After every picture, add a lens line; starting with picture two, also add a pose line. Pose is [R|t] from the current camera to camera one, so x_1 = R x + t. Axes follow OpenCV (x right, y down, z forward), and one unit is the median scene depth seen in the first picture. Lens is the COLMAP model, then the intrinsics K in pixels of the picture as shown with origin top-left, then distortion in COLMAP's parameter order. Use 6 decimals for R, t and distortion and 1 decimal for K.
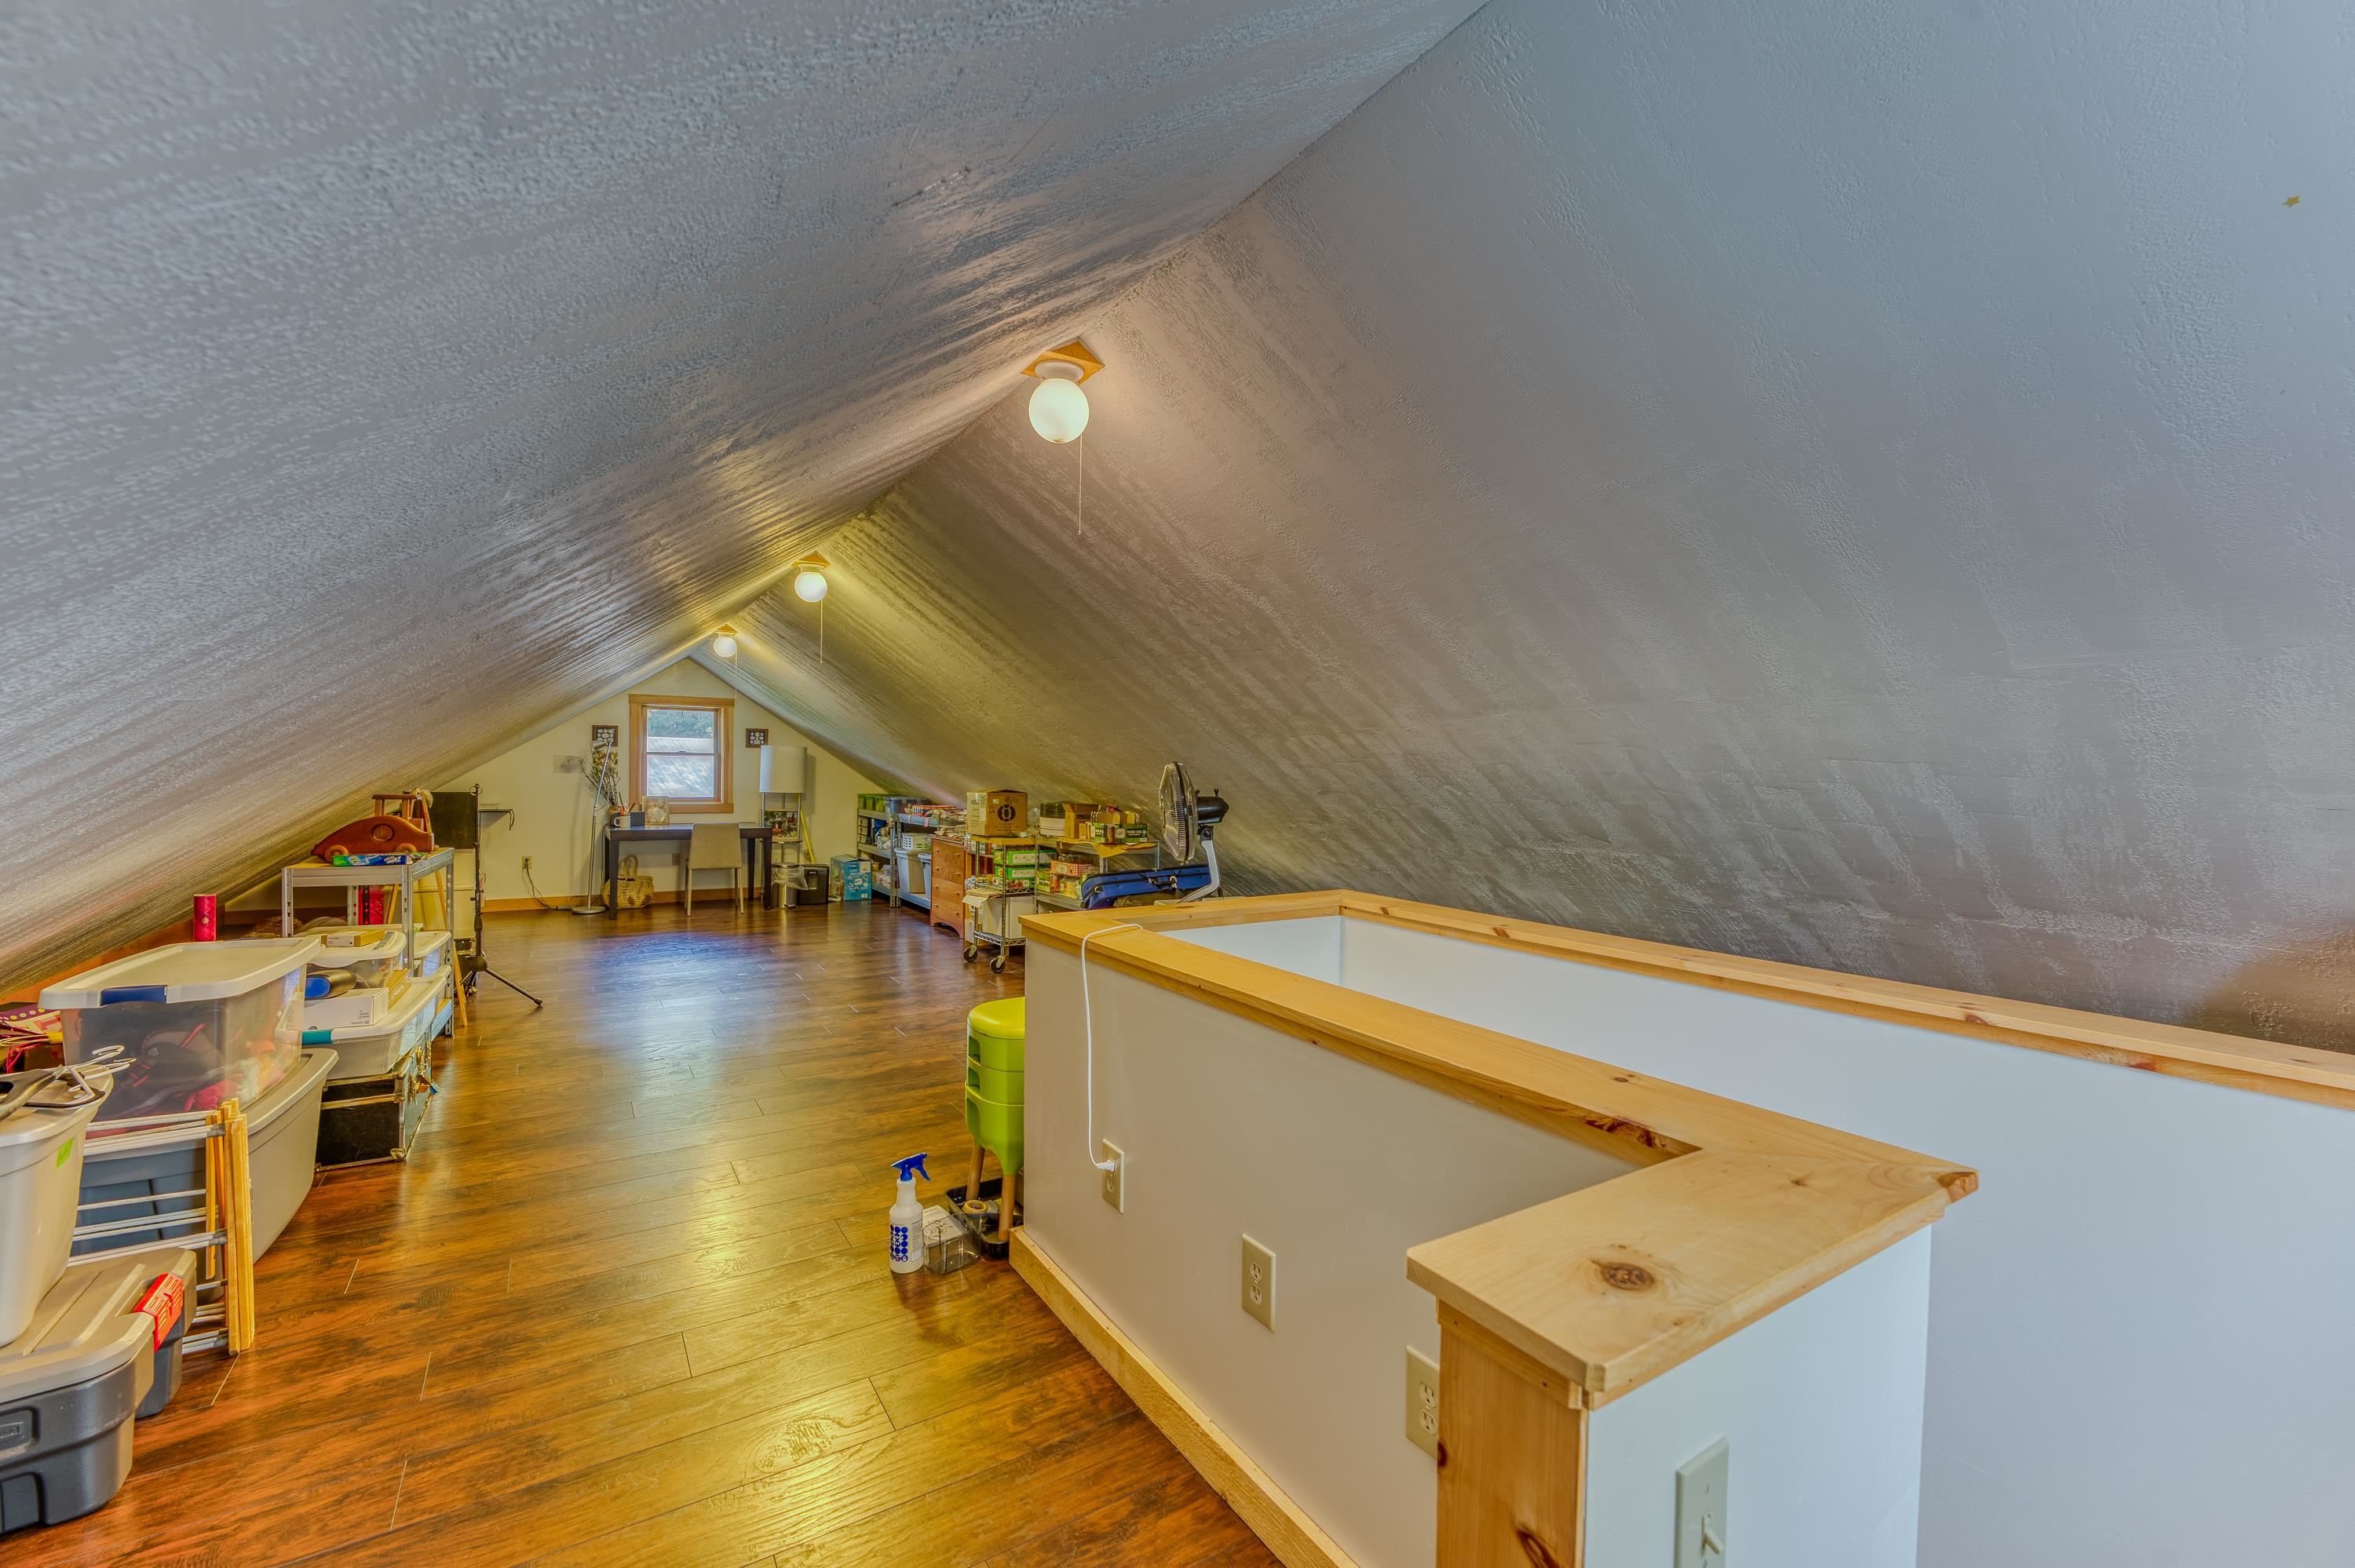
lens RADIAL K [[942.7, 0, 1175.4], [0, 942.7, 787.2], [0, 0, 1]] dist [-0.024656, 0.002090]
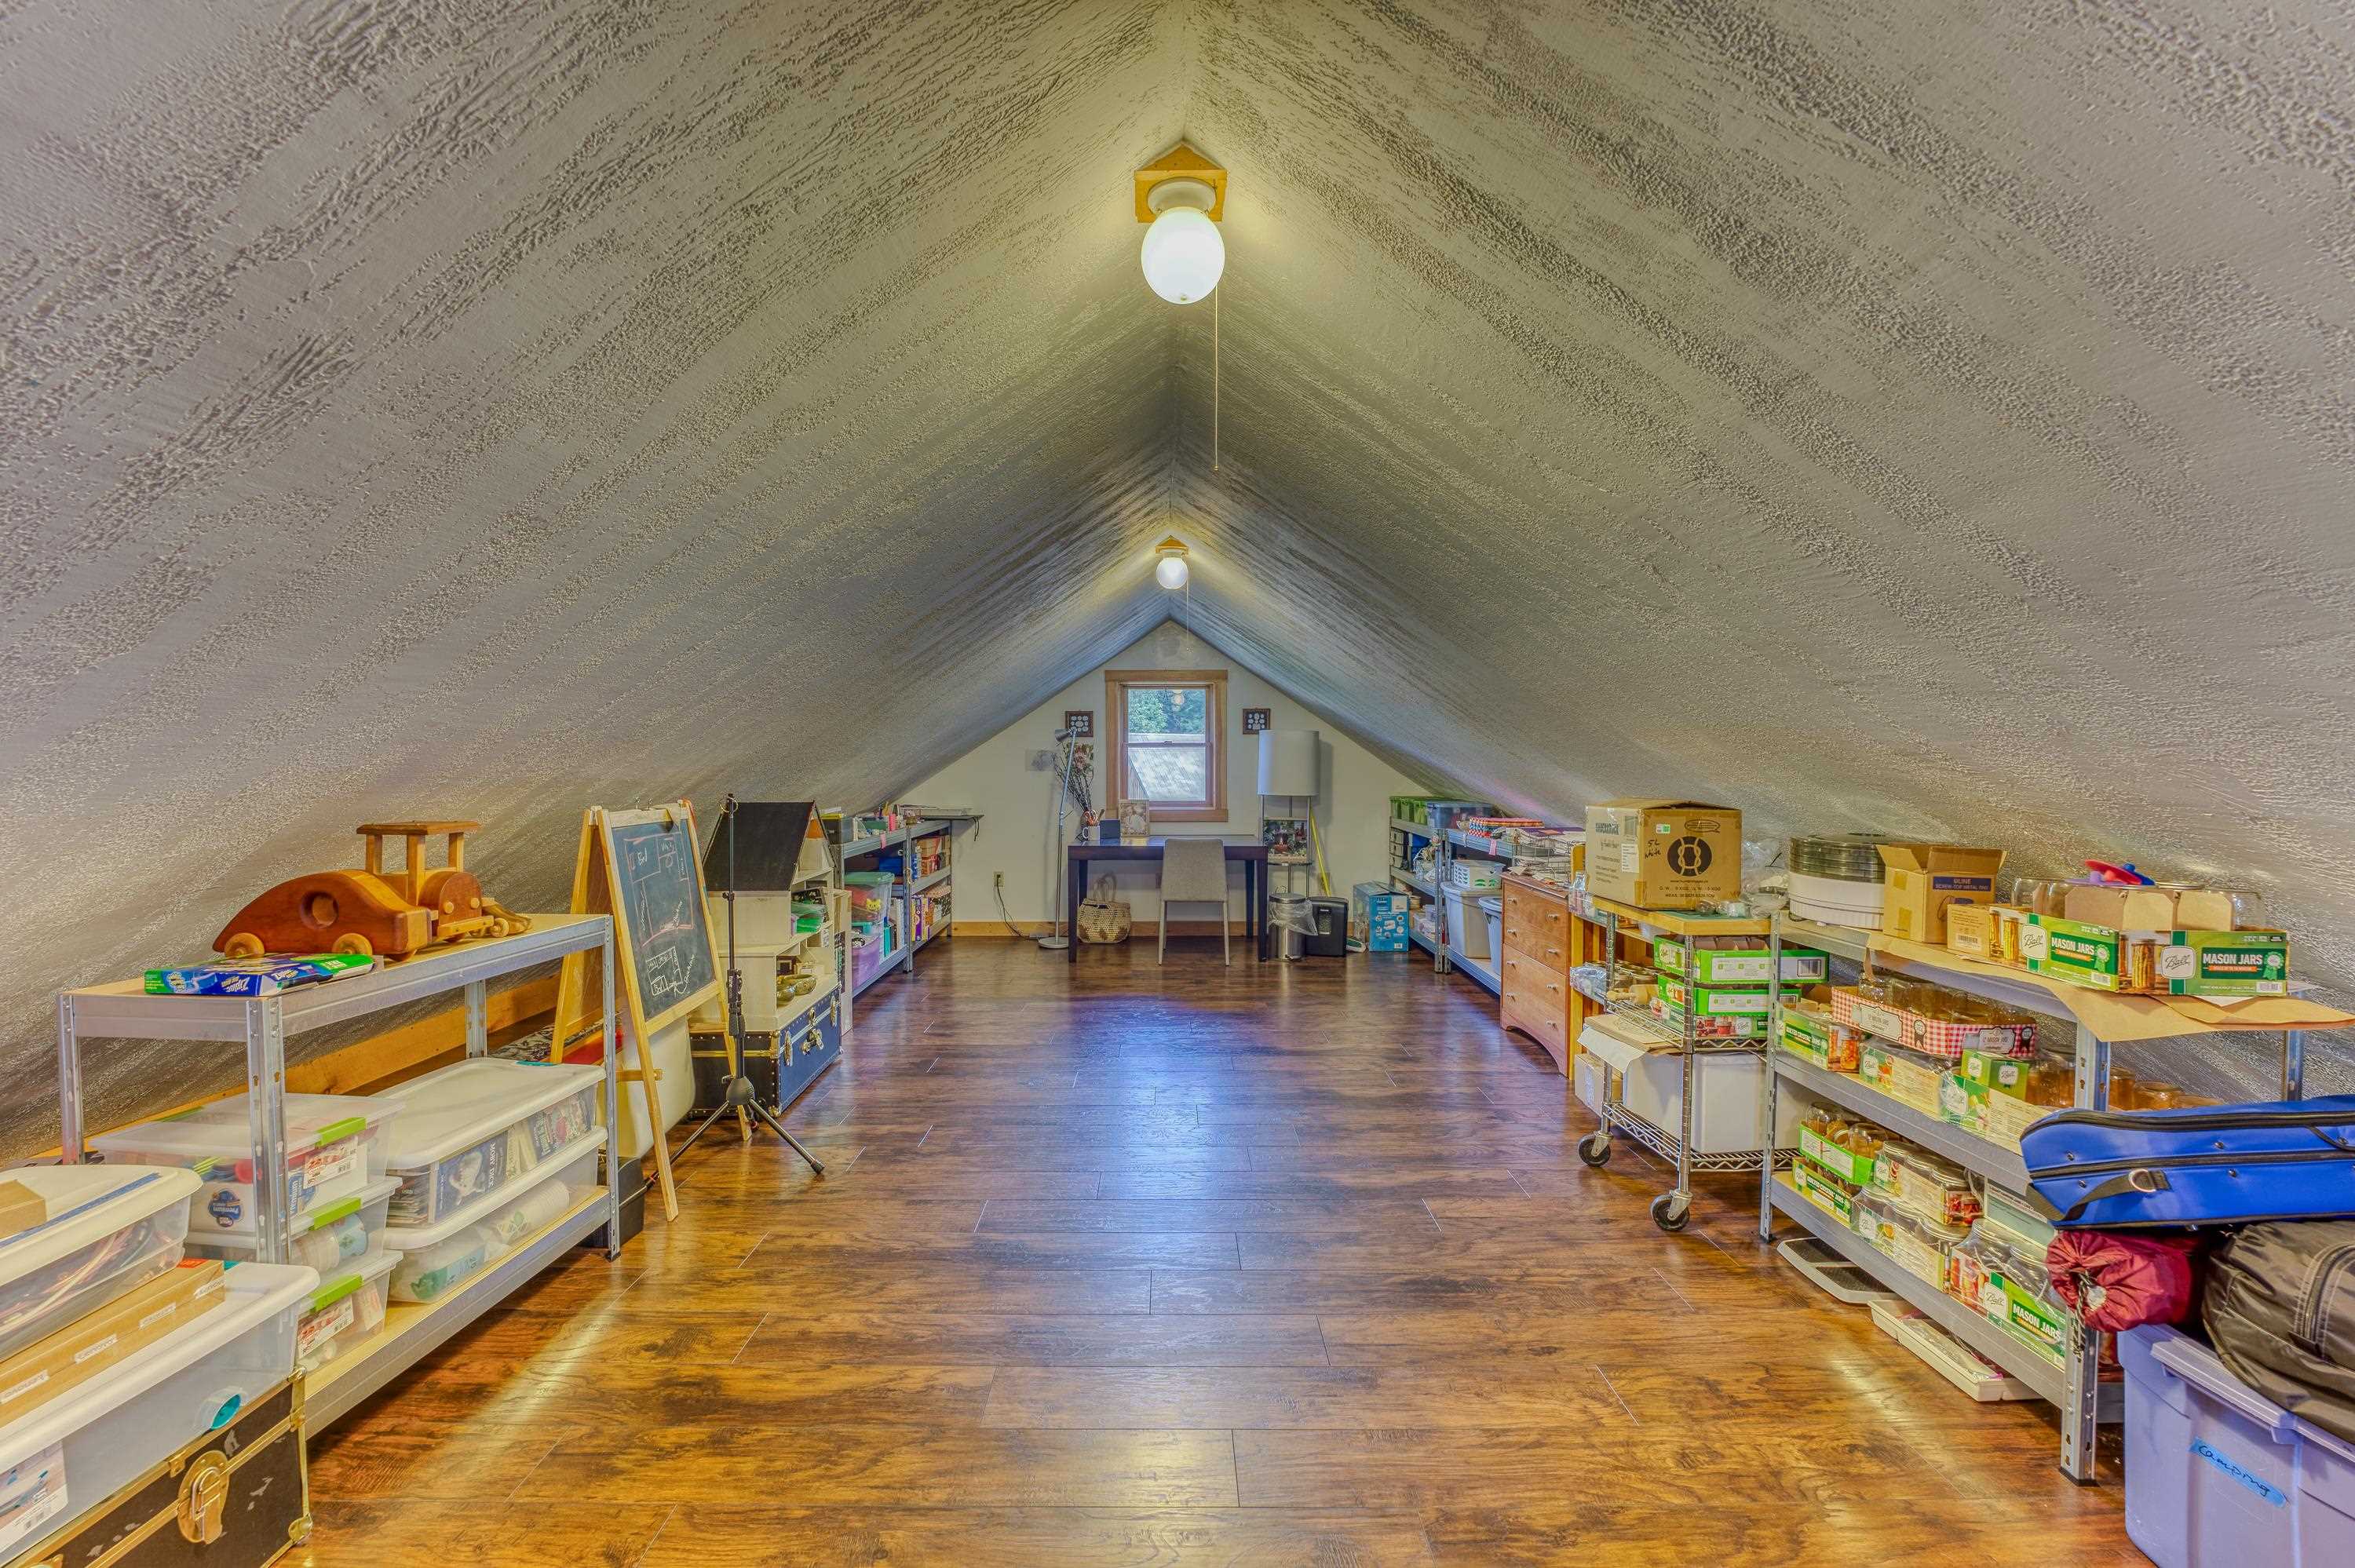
lens RADIAL K [[942.7, 0, 1176.4], [0, 942.7, 780.3], [0, 0, 1]] dist [-0.024656, 0.002090]
pose [[0.840860, -0.004631, -0.541232, -0.104625], [0.005283, 0.999986, -0.000348, -0.006286], [0.541226, -0.002567, 0.840873, 0.368938]]
